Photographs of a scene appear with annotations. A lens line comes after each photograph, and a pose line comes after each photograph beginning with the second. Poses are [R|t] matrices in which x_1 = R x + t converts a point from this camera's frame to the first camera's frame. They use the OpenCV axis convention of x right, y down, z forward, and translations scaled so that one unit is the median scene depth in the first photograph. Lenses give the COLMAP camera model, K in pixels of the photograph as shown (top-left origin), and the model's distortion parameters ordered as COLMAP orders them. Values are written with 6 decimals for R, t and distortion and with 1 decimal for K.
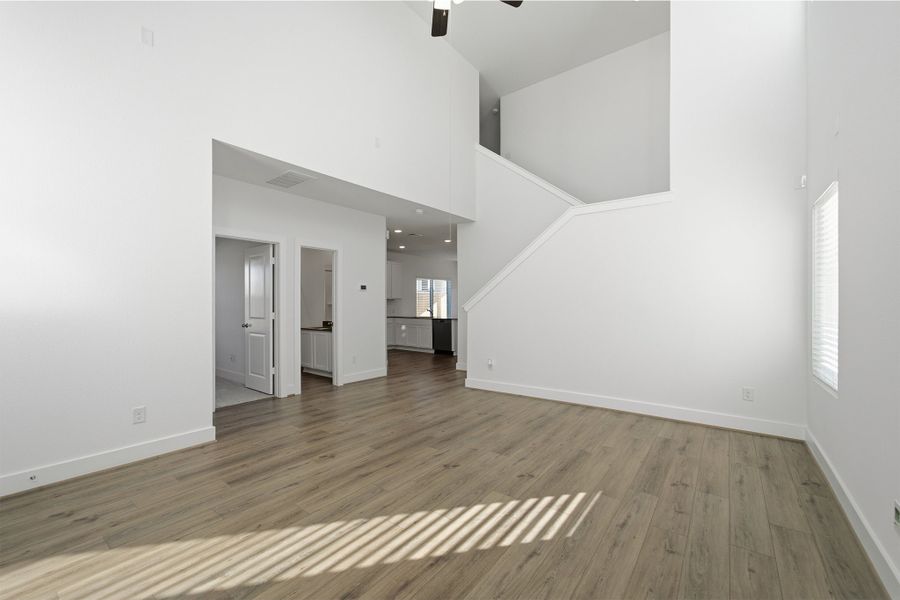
lens RADIAL K [[368.9, 0, 455.7], [0, 368.9, 302.4], [0, 0, 1]] dist [-0.013787, 0.003119]
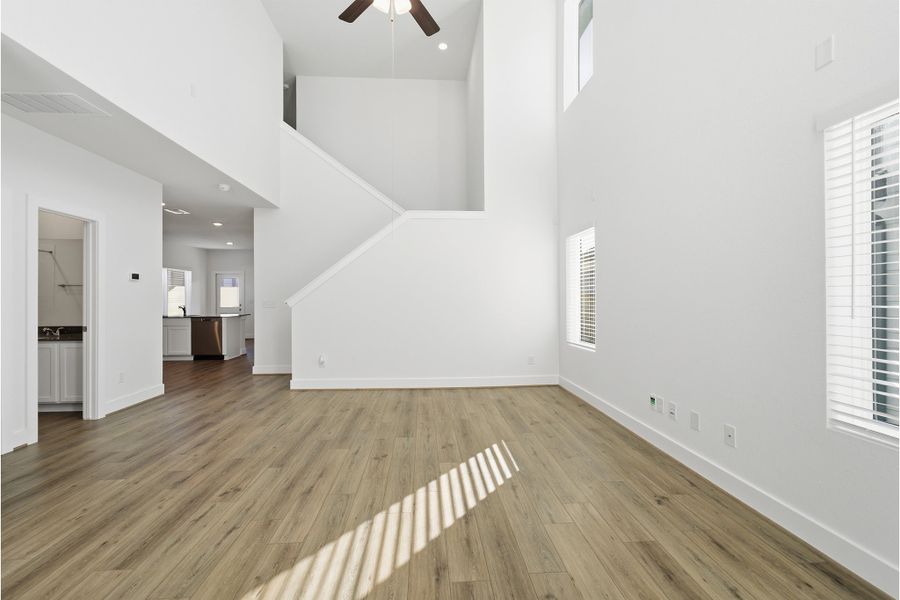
lens RADIAL K [[368.9, 0, 461.0], [0, 368.9, 302.0], [0, 0, 1]] dist [-0.013787, 0.003119]
pose [[0.747010, -0.003010, 0.664805, -0.518692], [-0.003808, 0.999954, 0.008806, 0.001118], [-0.664801, -0.009110, 0.746965, 0.085490]]
